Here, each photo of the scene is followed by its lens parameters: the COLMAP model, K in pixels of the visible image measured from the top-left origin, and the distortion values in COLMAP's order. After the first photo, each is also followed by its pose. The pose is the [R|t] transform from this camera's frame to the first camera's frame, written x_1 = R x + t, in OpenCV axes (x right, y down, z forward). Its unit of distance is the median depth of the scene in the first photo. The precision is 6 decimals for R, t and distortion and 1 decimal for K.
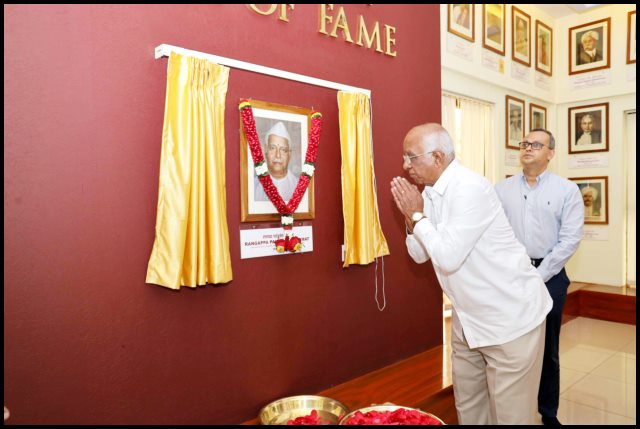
lens RADIAL K [[471.6, 0, 320.0], [0, 471.6, 214.5], [0, 0, 1]] dist [-0.056762, 0.084765]
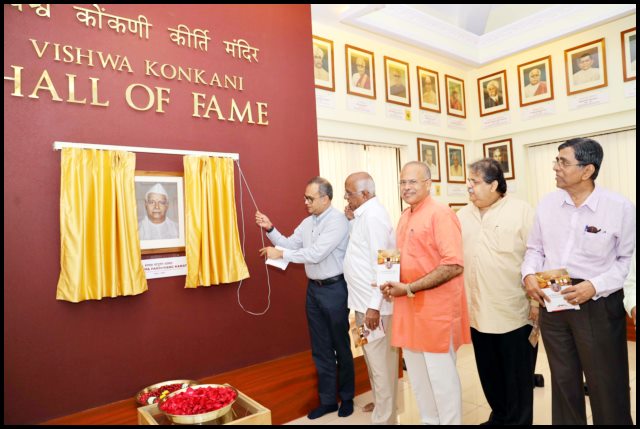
lens RADIAL K [[425.4, 0, 320.0], [0, 425.4, 214.5], [0, 0, 1]] dist [-0.086012, 0.059824]
pose [[0.996467, -0.045719, -0.070449, 0.413782], [0.041681, 0.997460, -0.057757, -0.008846], [0.072911, 0.054616, 0.995842, -0.184711]]
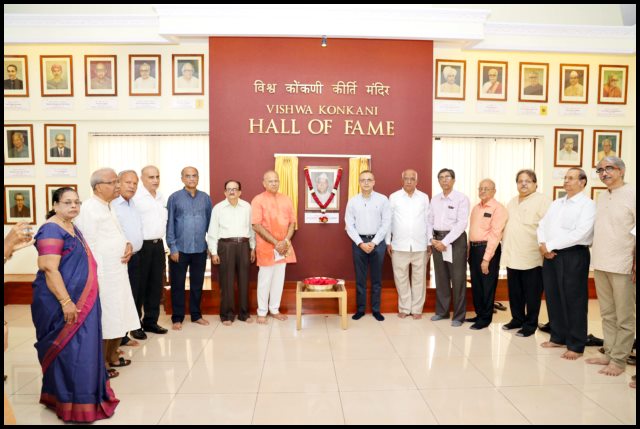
lens RADIAL K [[425.4, 0, 320.0], [0, 425.4, 214.5], [0, 0, 1]] dist [-0.086012, 0.059824]
pose [[0.793181, 0.025646, -0.608446, 1.152440], [-0.026295, 0.999623, 0.007855, 0.013866], [0.608418, 0.009769, 0.793556, -0.762320]]
